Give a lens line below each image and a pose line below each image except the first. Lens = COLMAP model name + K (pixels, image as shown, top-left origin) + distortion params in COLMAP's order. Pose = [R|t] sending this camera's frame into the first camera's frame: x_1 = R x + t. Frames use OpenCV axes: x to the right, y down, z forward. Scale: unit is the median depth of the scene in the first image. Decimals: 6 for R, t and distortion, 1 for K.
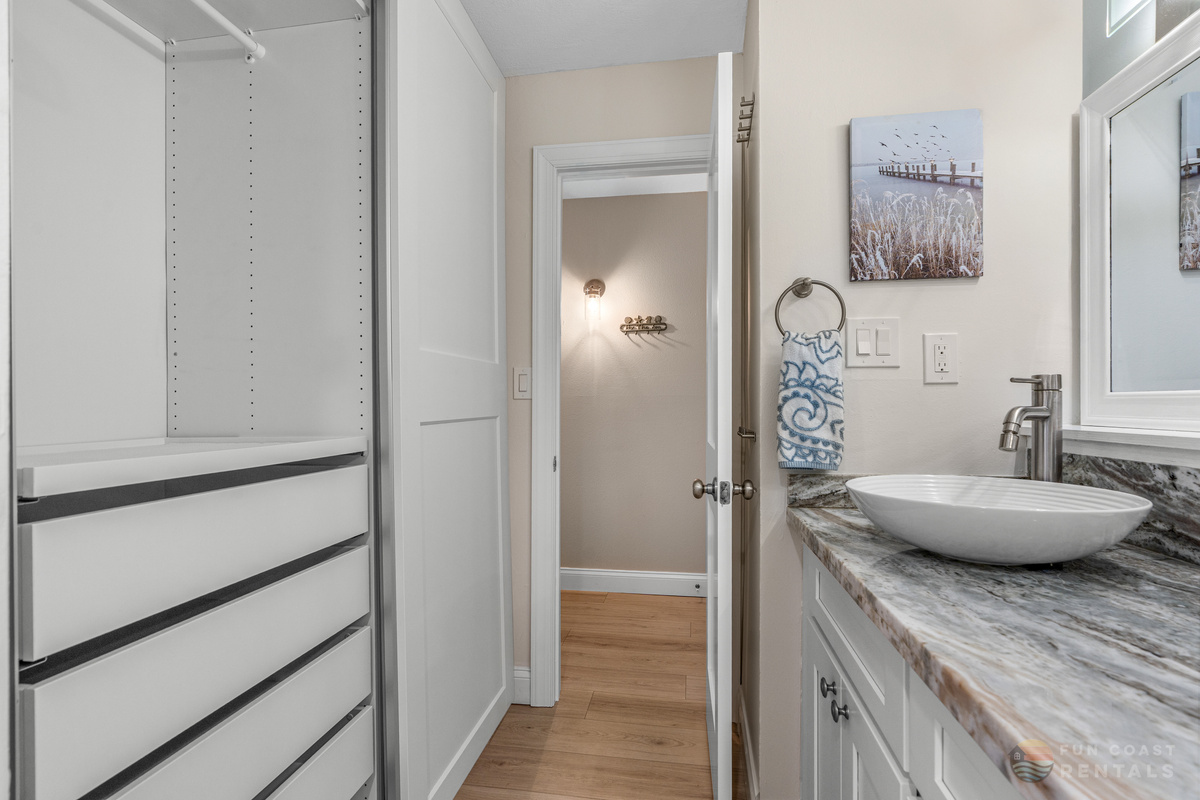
lens RADIAL K [[560.6, 0, 600.3], [0, 560.6, 402.6], [0, 0, 1]] dist [0.000555, -0.000730]
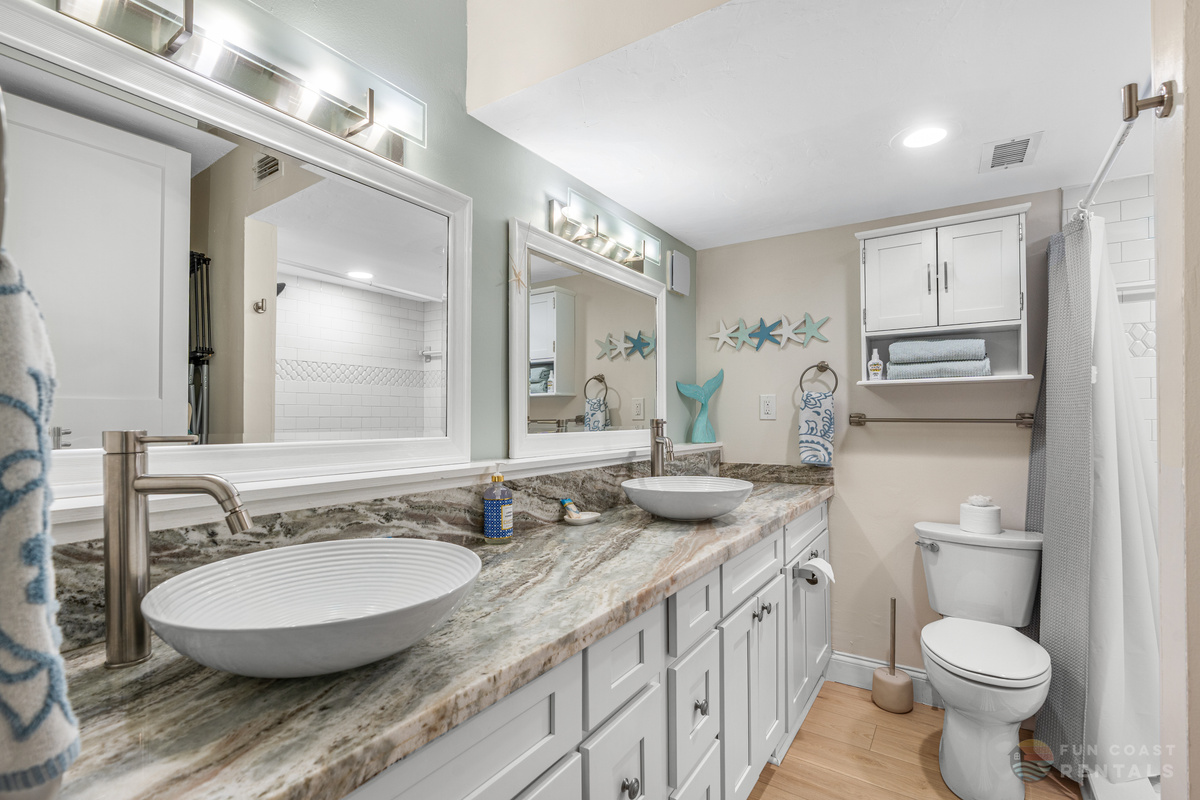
lens RADIAL K [[560.6, 0, 611.8], [0, 560.6, 418.7], [0, 0, 1]] dist [0.000555, -0.000730]
pose [[-0.919627, 0.001925, 0.392789, -0.036748], [0.001110, 0.999997, -0.002302, -0.092209], [-0.392792, -0.001681, -0.919626, 2.173680]]
